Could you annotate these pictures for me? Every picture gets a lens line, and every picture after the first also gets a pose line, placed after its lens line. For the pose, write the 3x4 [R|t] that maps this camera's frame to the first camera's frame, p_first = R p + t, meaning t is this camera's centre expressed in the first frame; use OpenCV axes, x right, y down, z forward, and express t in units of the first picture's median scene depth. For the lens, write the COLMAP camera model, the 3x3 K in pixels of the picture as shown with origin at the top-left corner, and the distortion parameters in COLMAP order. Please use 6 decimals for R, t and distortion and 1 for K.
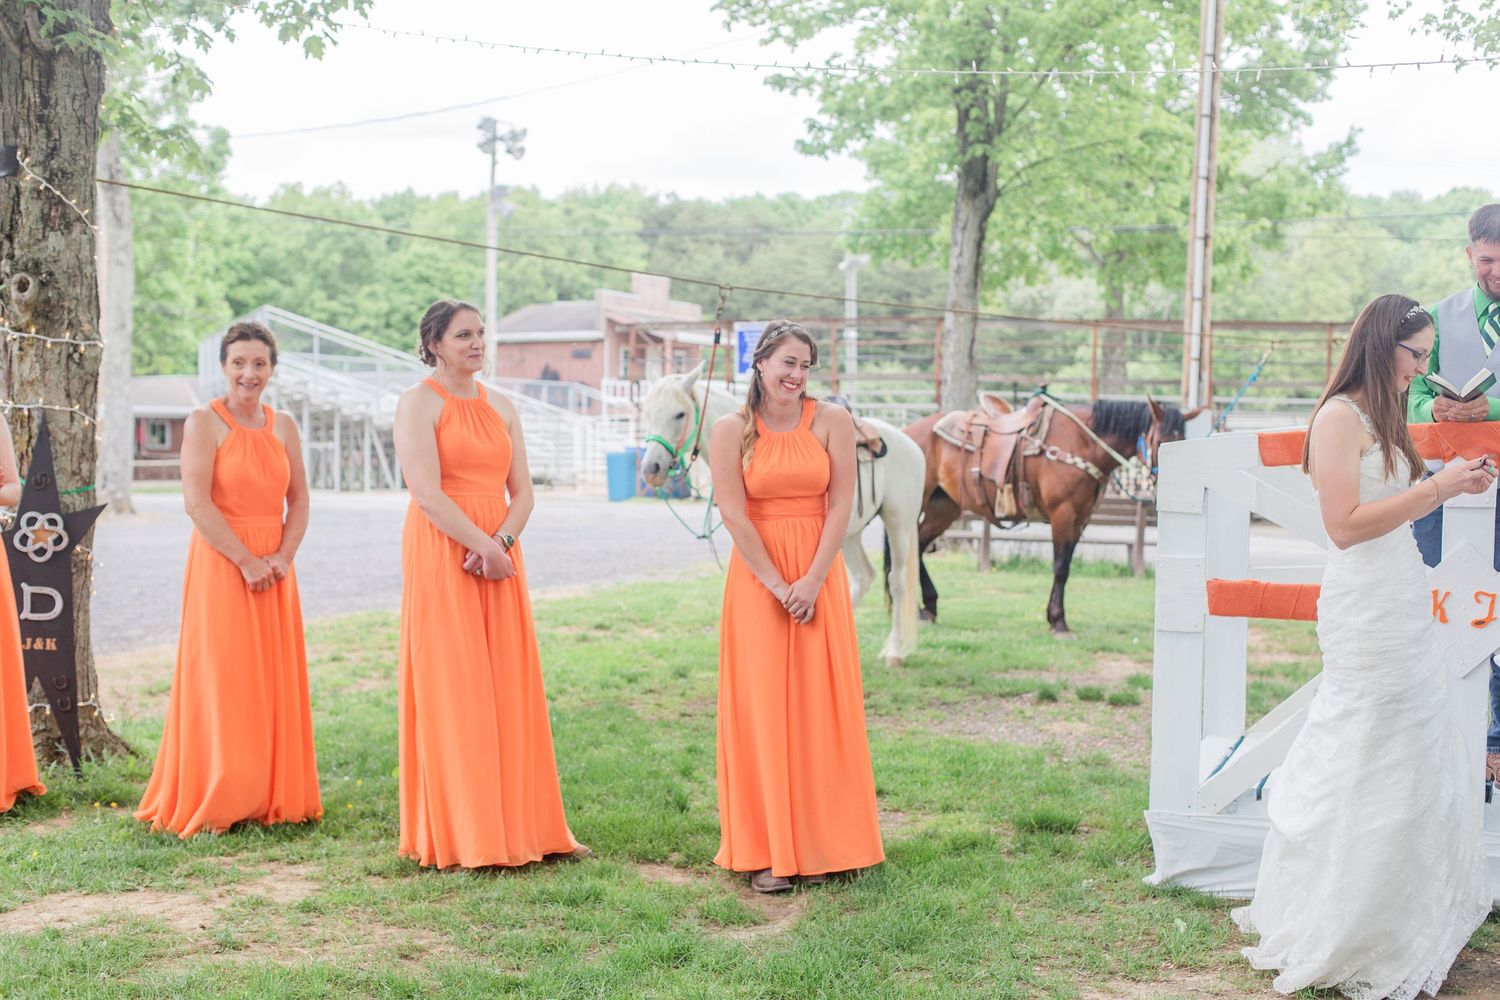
lens RADIAL K [[2177.7, 0, 750.0], [0, 2177.7, 500.0], [0, 0, 1]] dist [-0.013197, 0.022688]
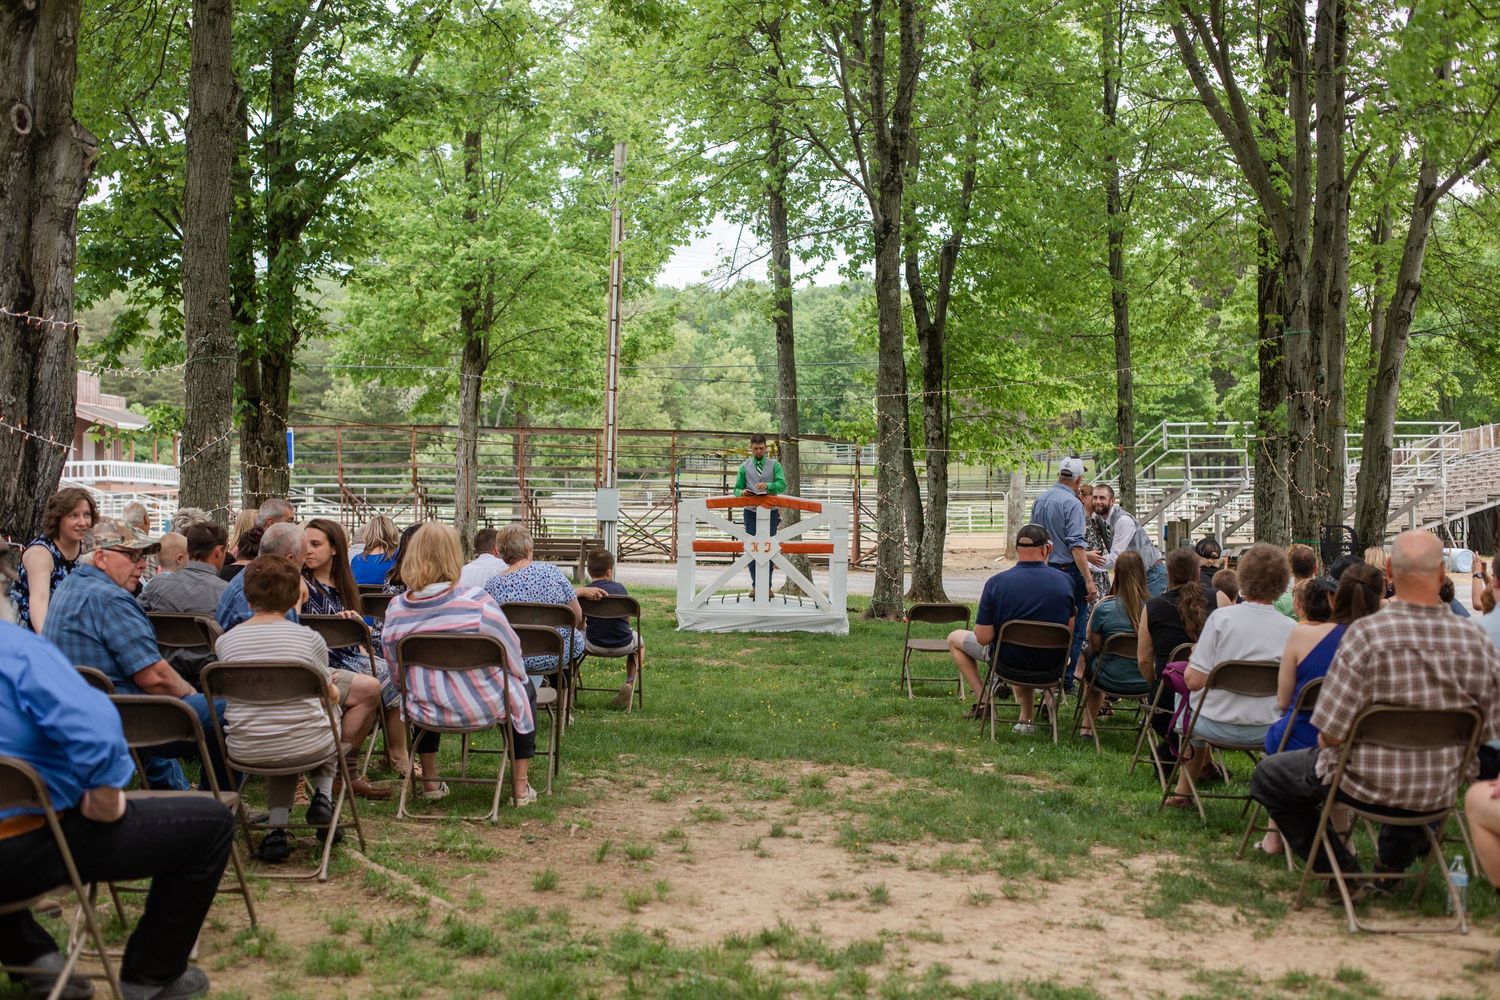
lens RADIAL K [[2125.0, 0, 750.0], [0, 2125.0, 500.0], [0, 0, 1]] dist [0.010497, -0.062948]
pose [[0.950528, -0.008211, 0.310530, -0.195366], [0.018538, 0.999368, -0.030319, 0.019543], [-0.310085, 0.034575, 0.950080, -0.583962]]
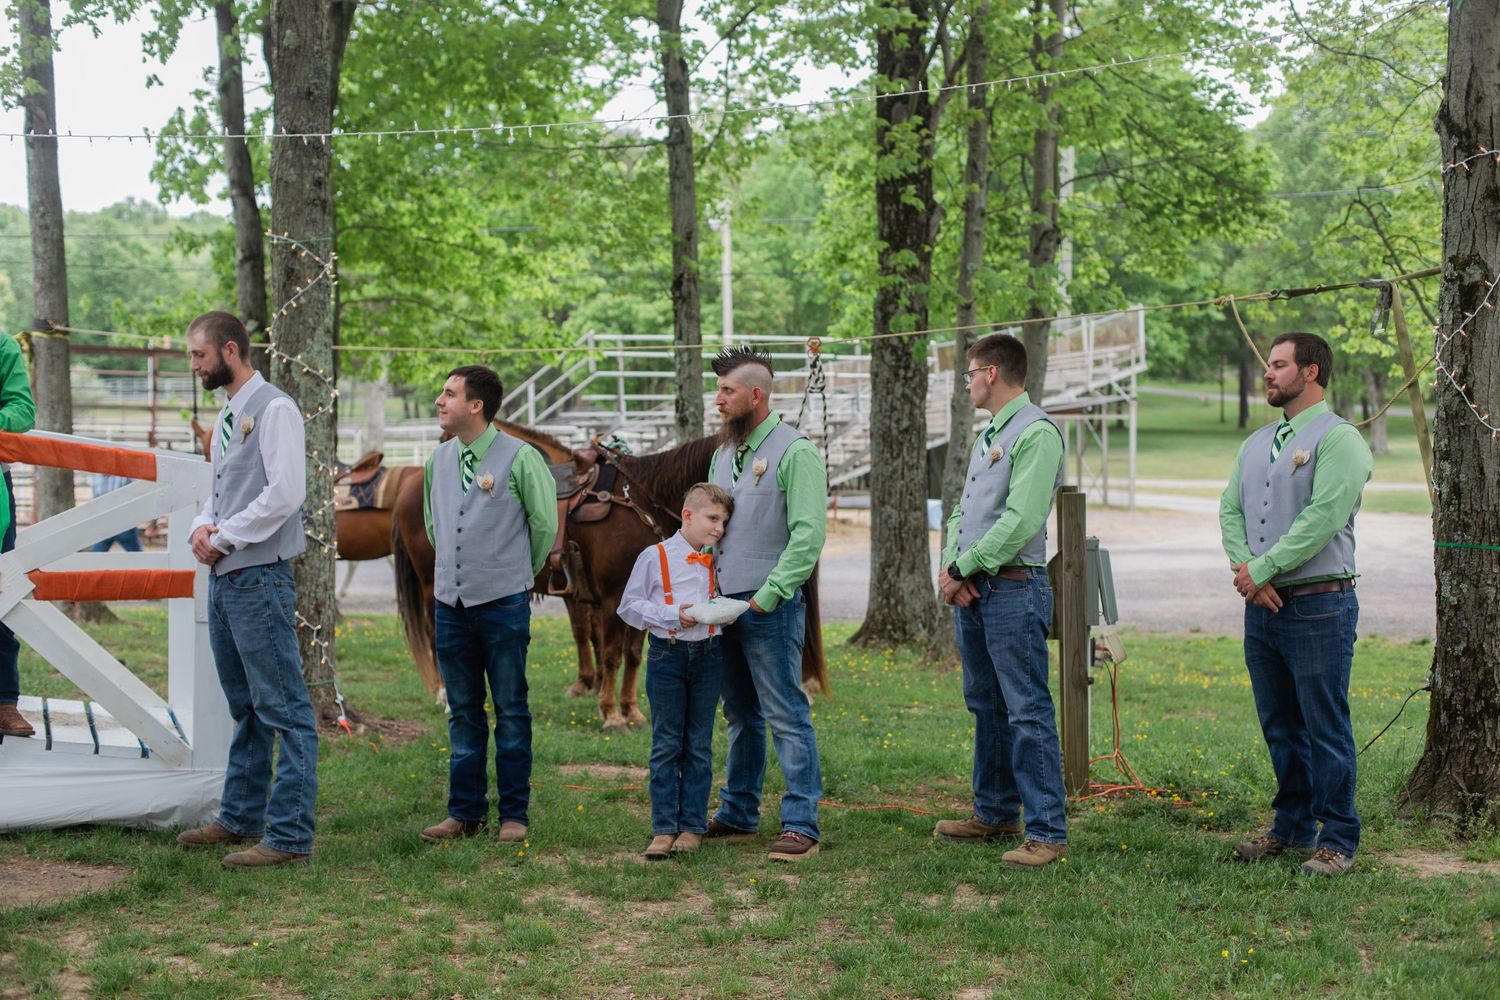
lens RADIAL K [[2141.2, 0, 749.9], [0, 2141.2, 475.9], [0, 0, 1]] dist [0.002237, -0.001385]
pose [[0.795612, -0.021228, 0.605435, -0.011685], [0.031035, 0.999502, -0.005739, 0.002297], [-0.605011, 0.023356, 0.795874, -0.051655]]
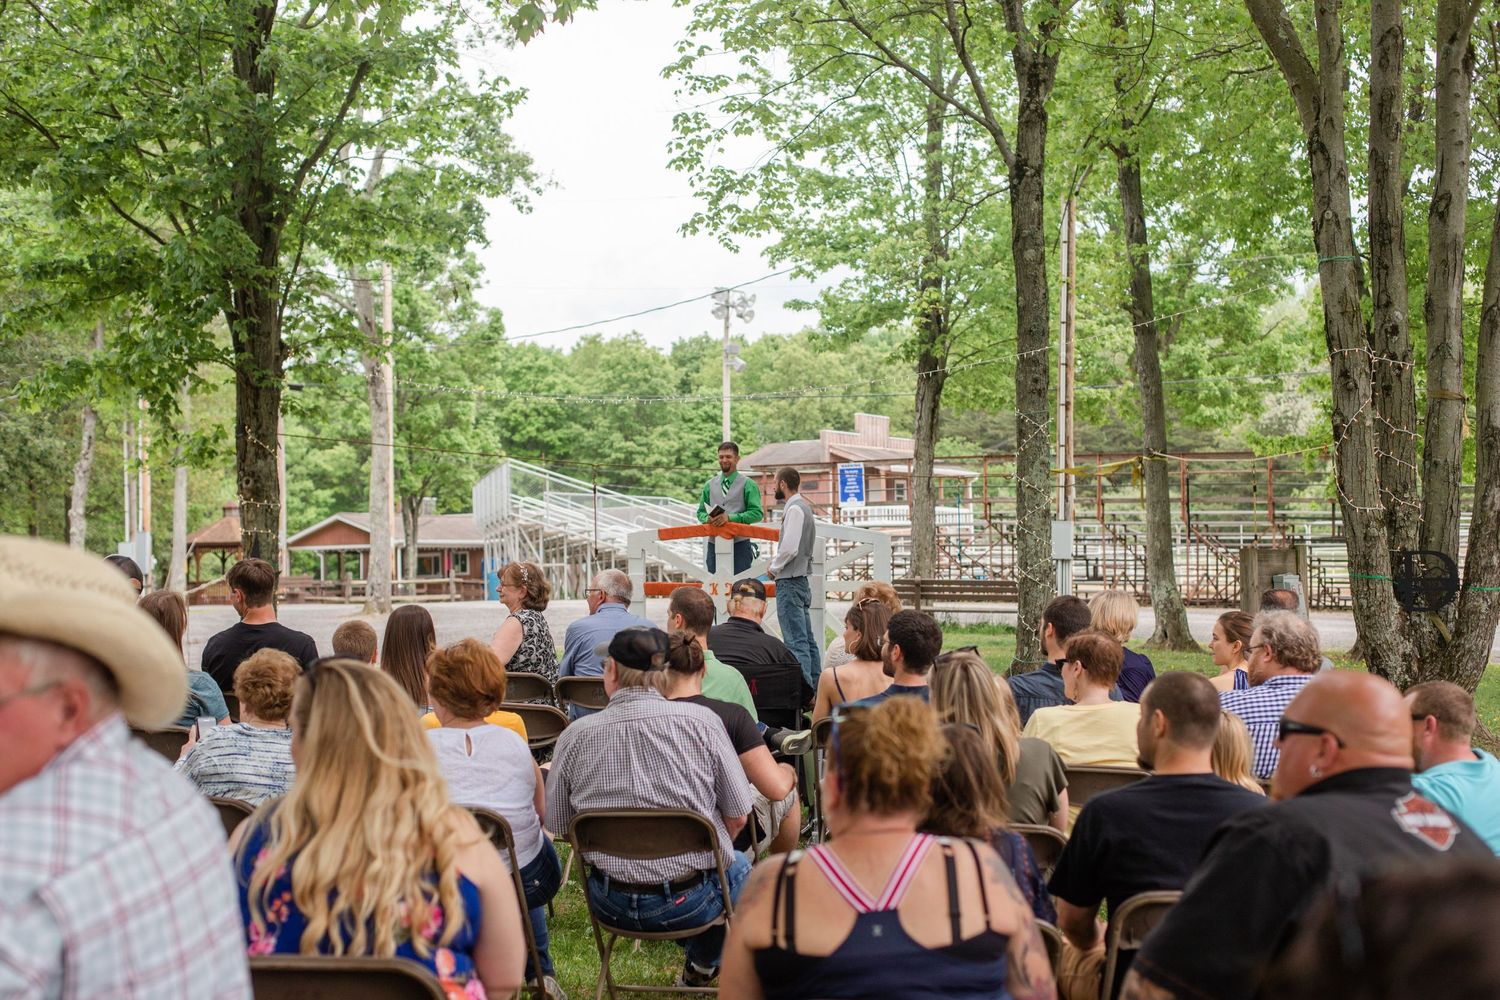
lens RADIAL K [[2177.7, 0, 750.0], [0, 2177.7, 500.0], [0, 0, 1]] dist [-0.013197, 0.022688]
pose [[0.988338, -0.026163, -0.150012, 0.194720], [0.017451, 0.998100, -0.059099, 0.025138], [0.151273, 0.055792, 0.986916, -0.438081]]
